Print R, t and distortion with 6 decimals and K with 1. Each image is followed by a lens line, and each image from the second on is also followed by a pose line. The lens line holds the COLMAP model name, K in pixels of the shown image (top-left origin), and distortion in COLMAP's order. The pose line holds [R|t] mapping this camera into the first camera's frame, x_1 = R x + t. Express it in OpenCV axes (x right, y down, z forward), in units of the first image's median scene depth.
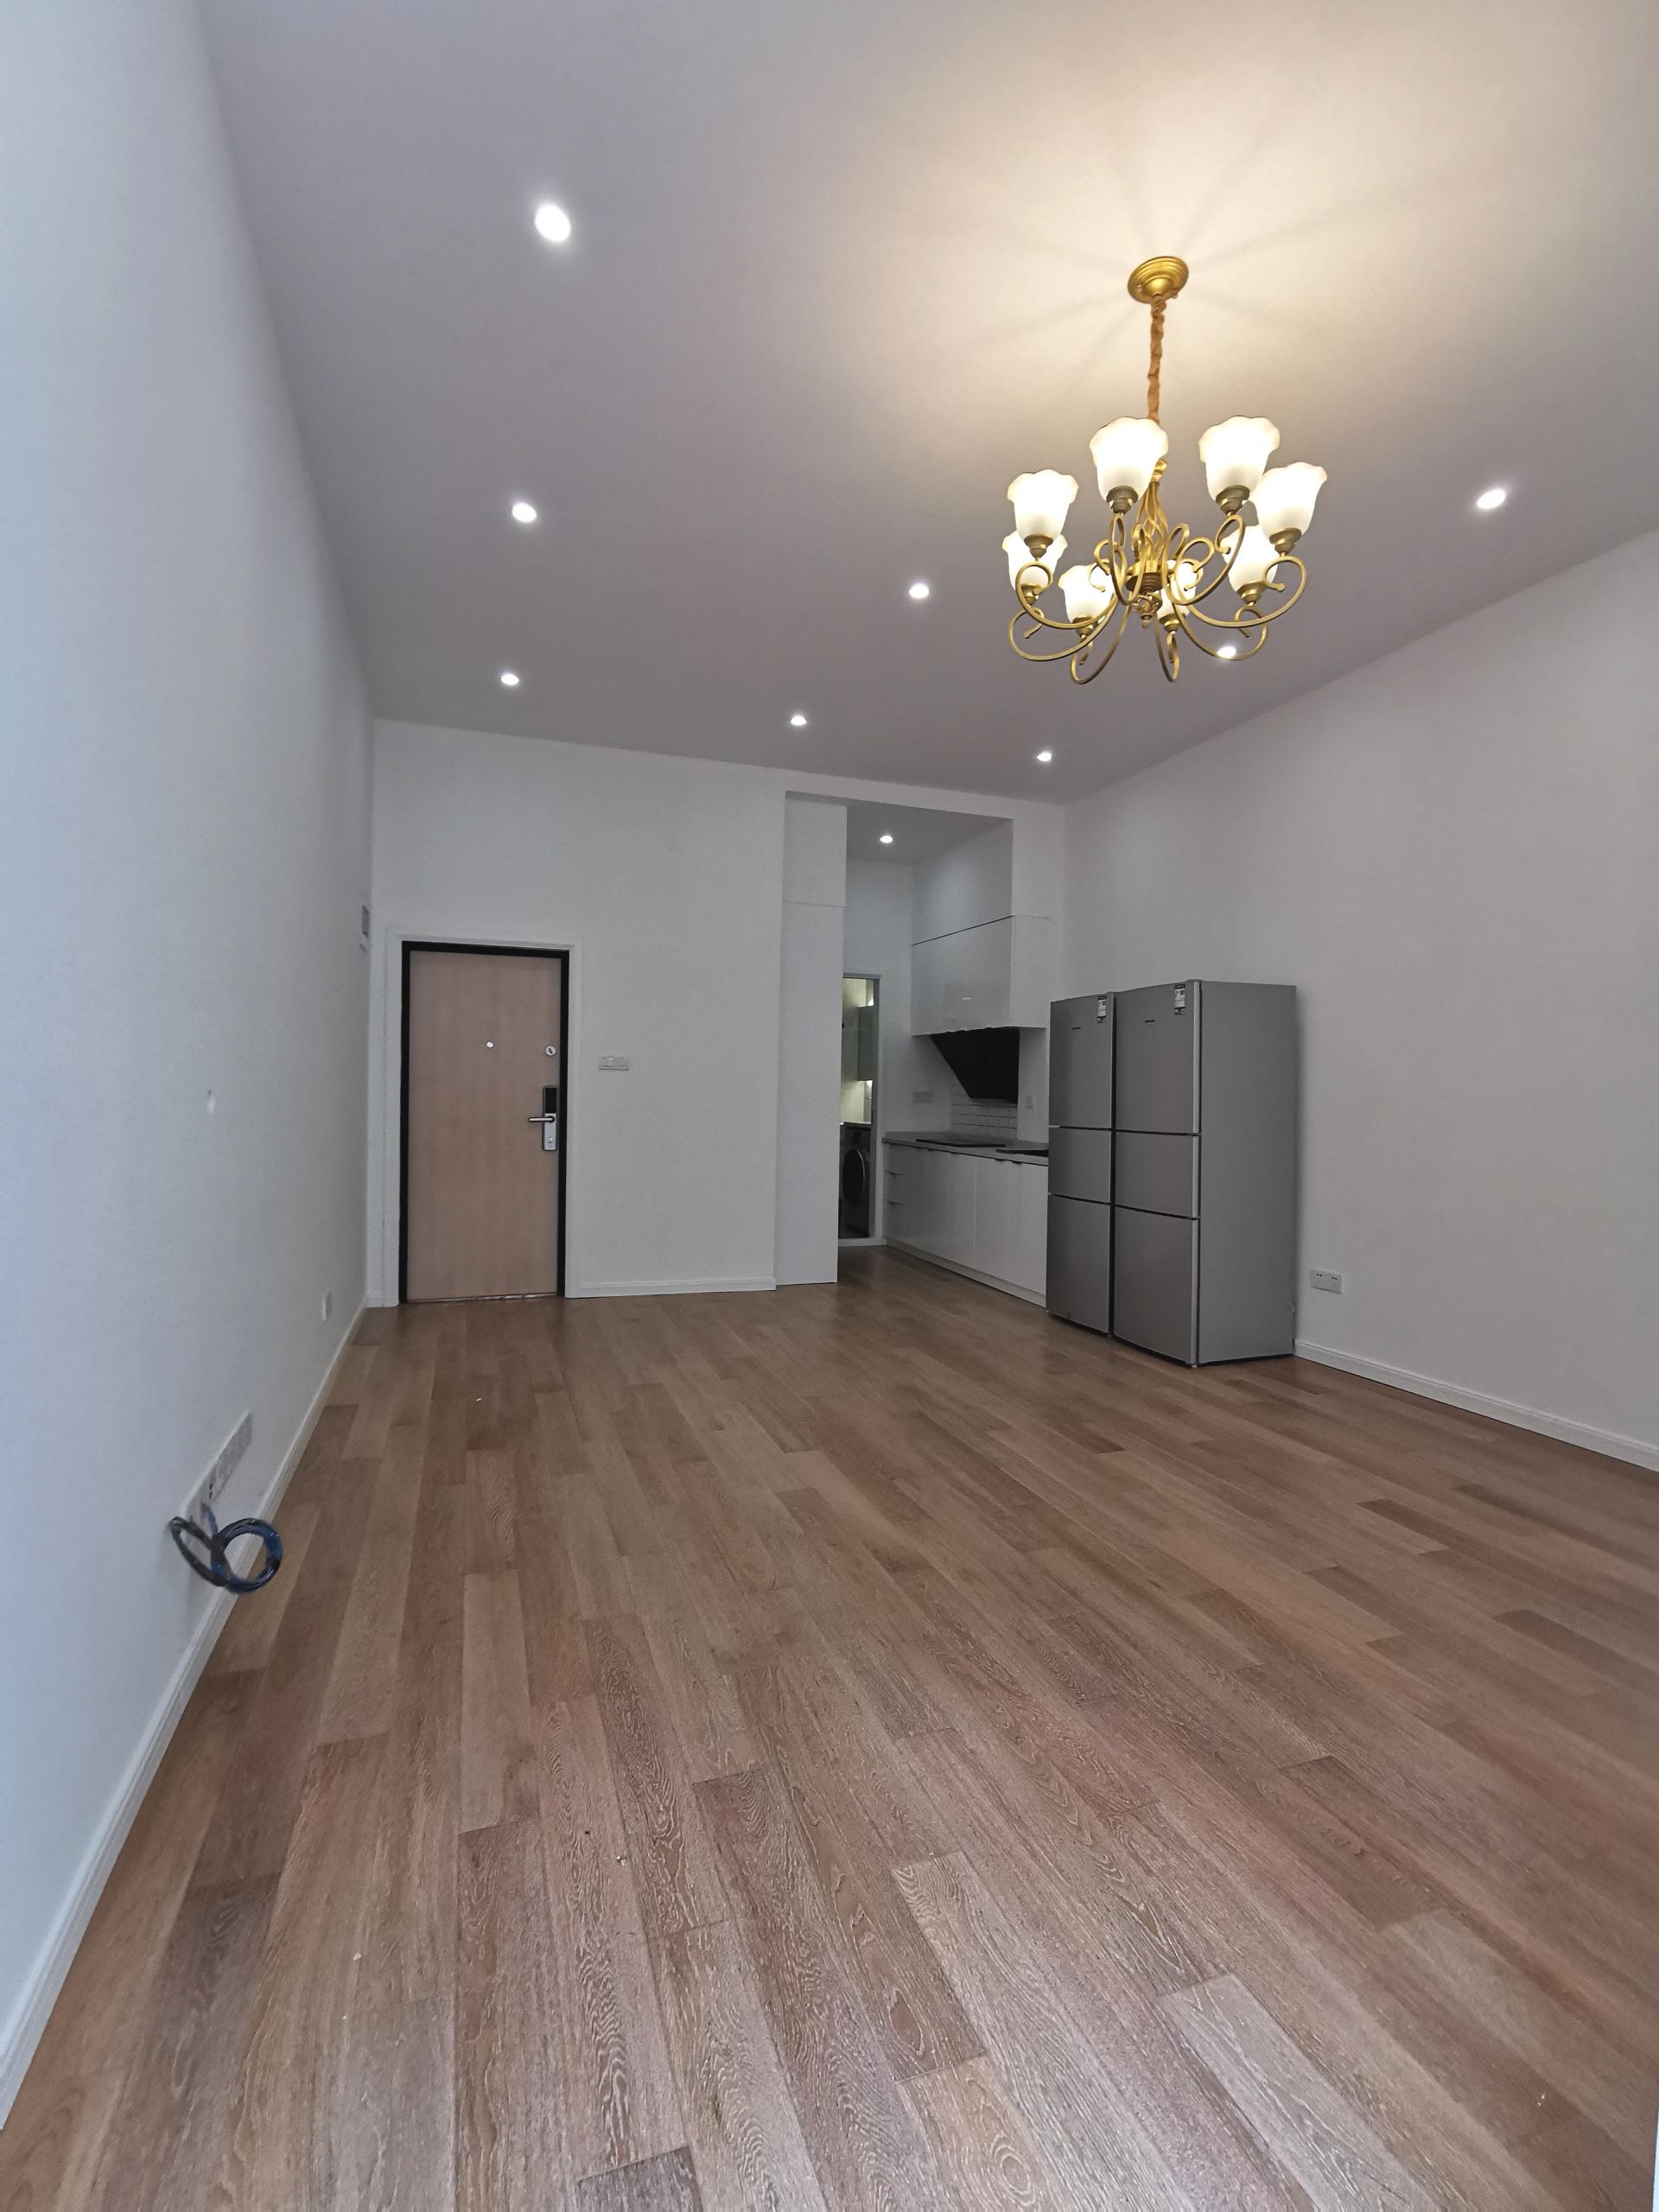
lens RADIAL K [[1022.3, 0, 832.0], [0, 1022.3, 1106.8], [0, 0, 1]] dist [0.020917, -0.000380]
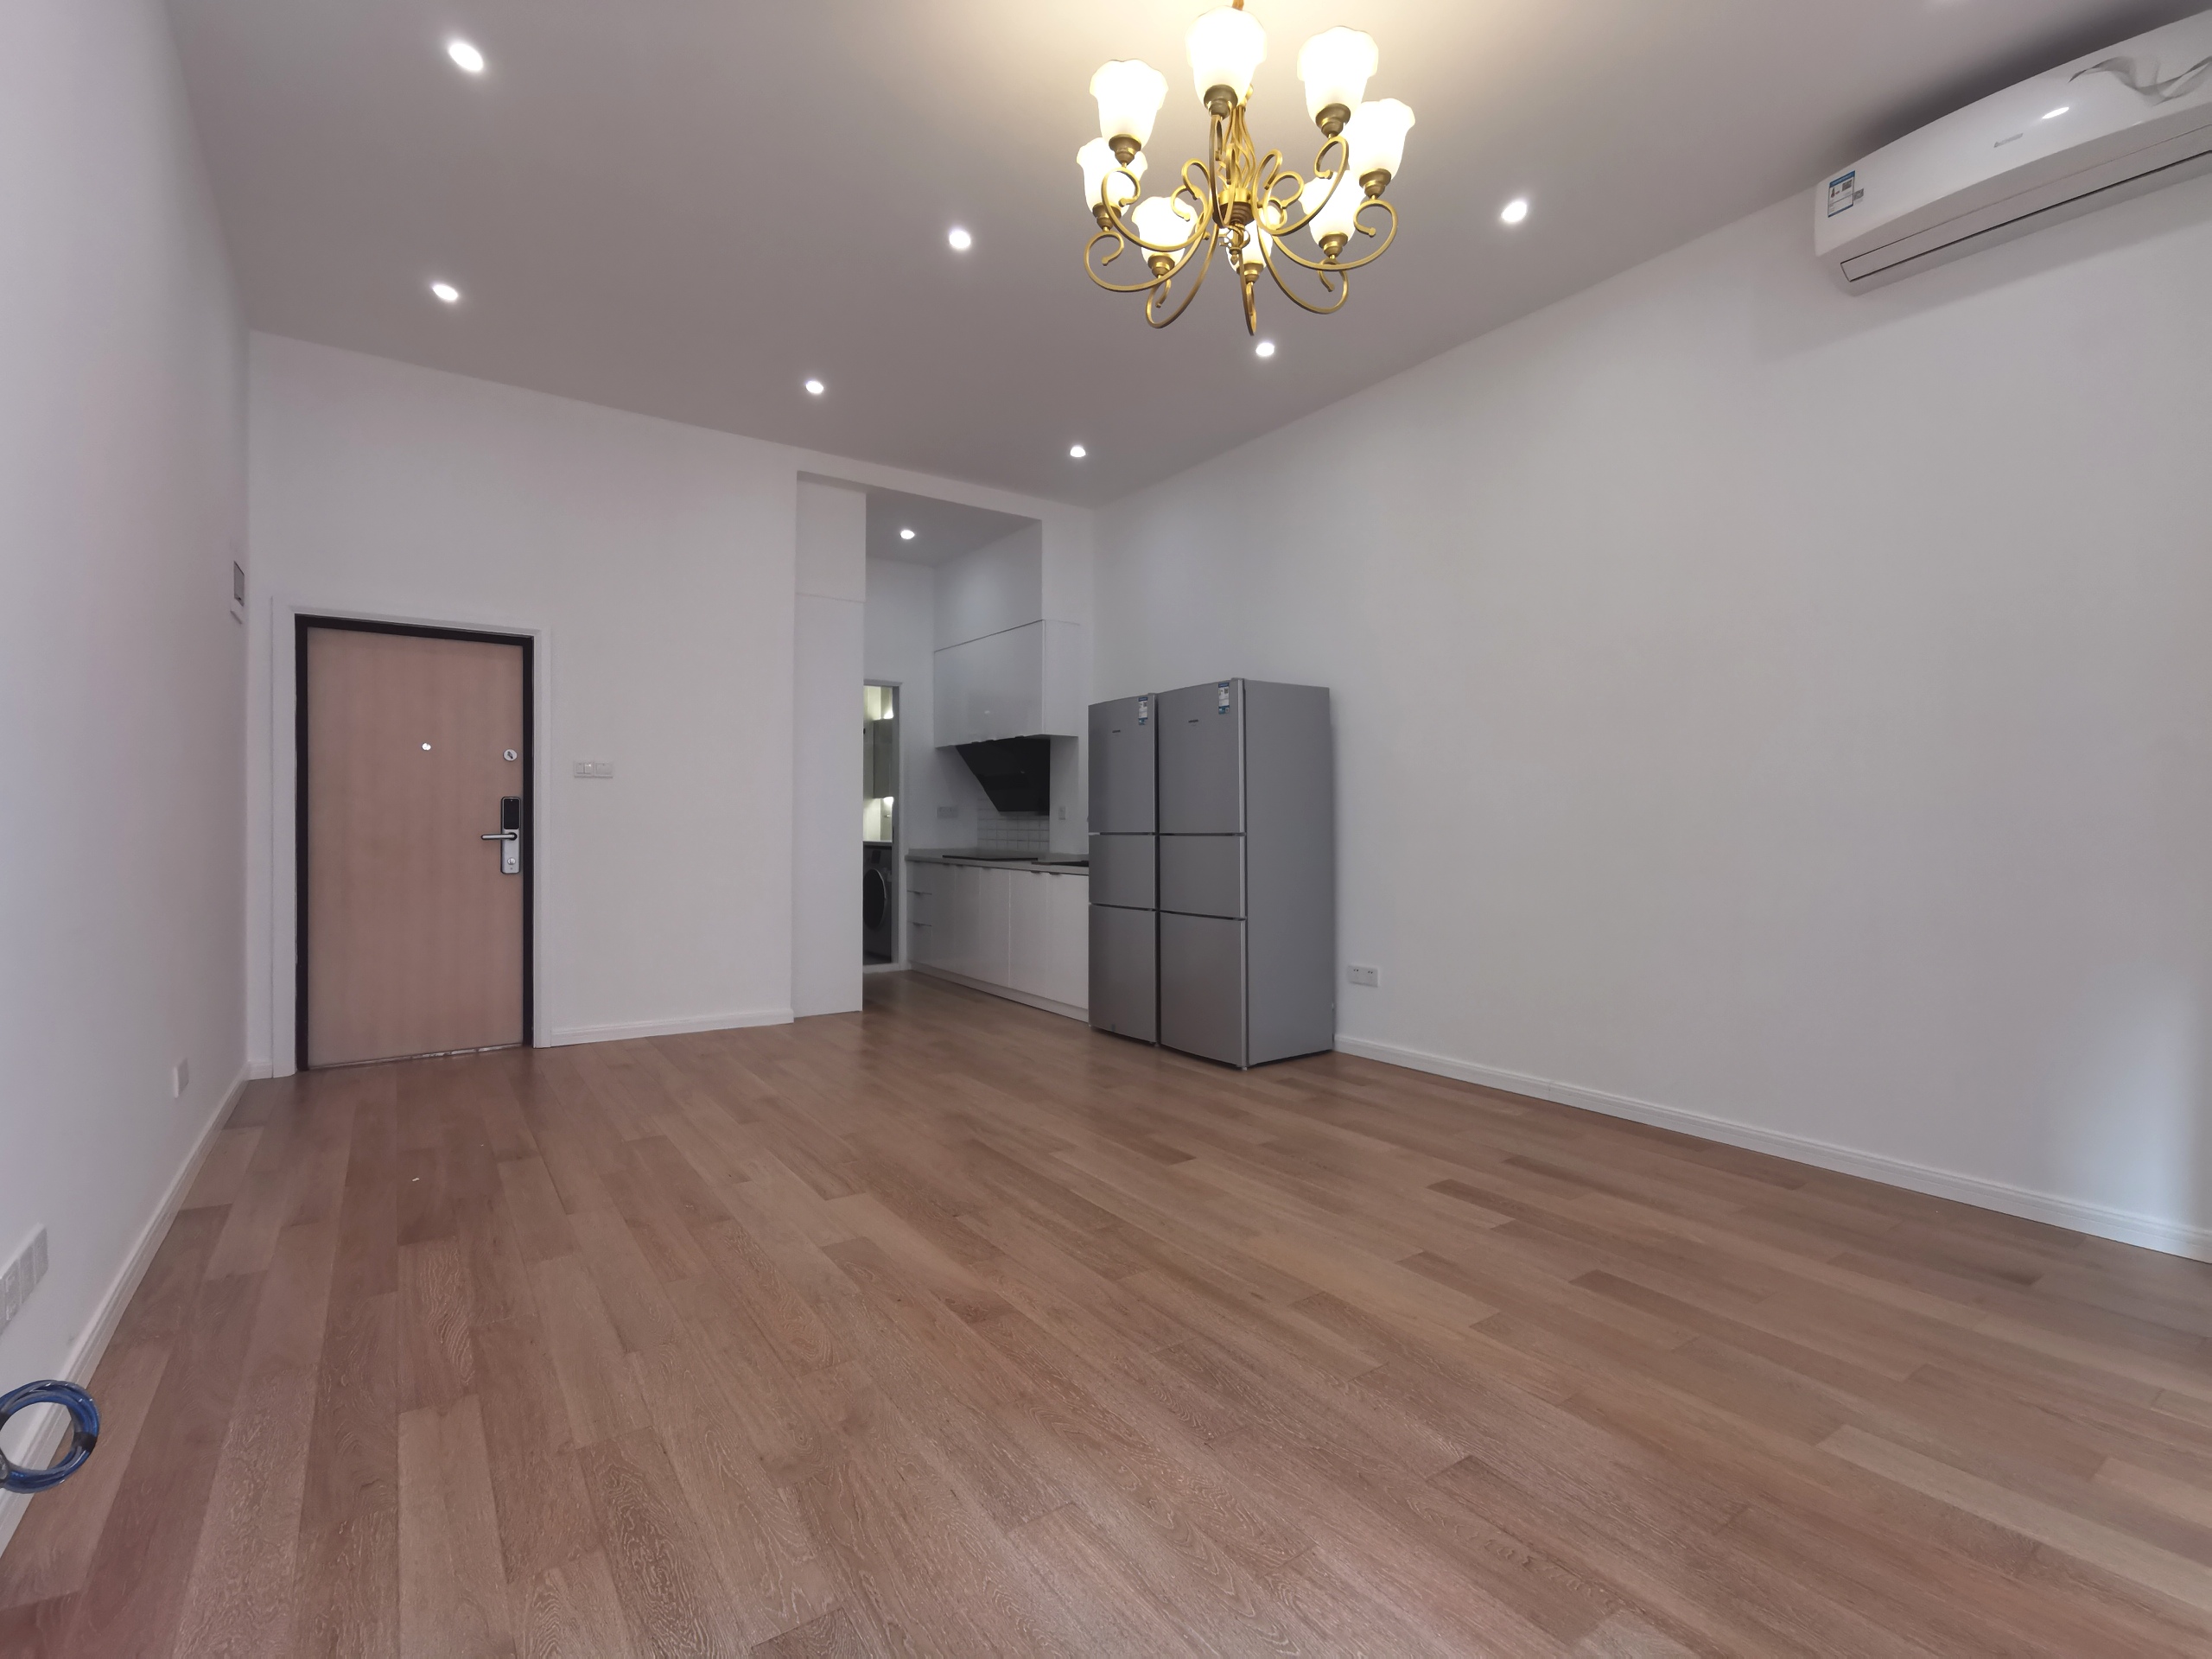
lens RADIAL K [[1022.3, 0, 1110.6], [0, 1022.3, 827.6], [0, 0, 1]] dist [0.020917, -0.000380]
pose [[0.964633, -0.015194, 0.263160, -0.042311], [0.017686, 0.999818, -0.007101, 0.036934], [-0.263004, 0.011504, 0.964726, 0.109715]]
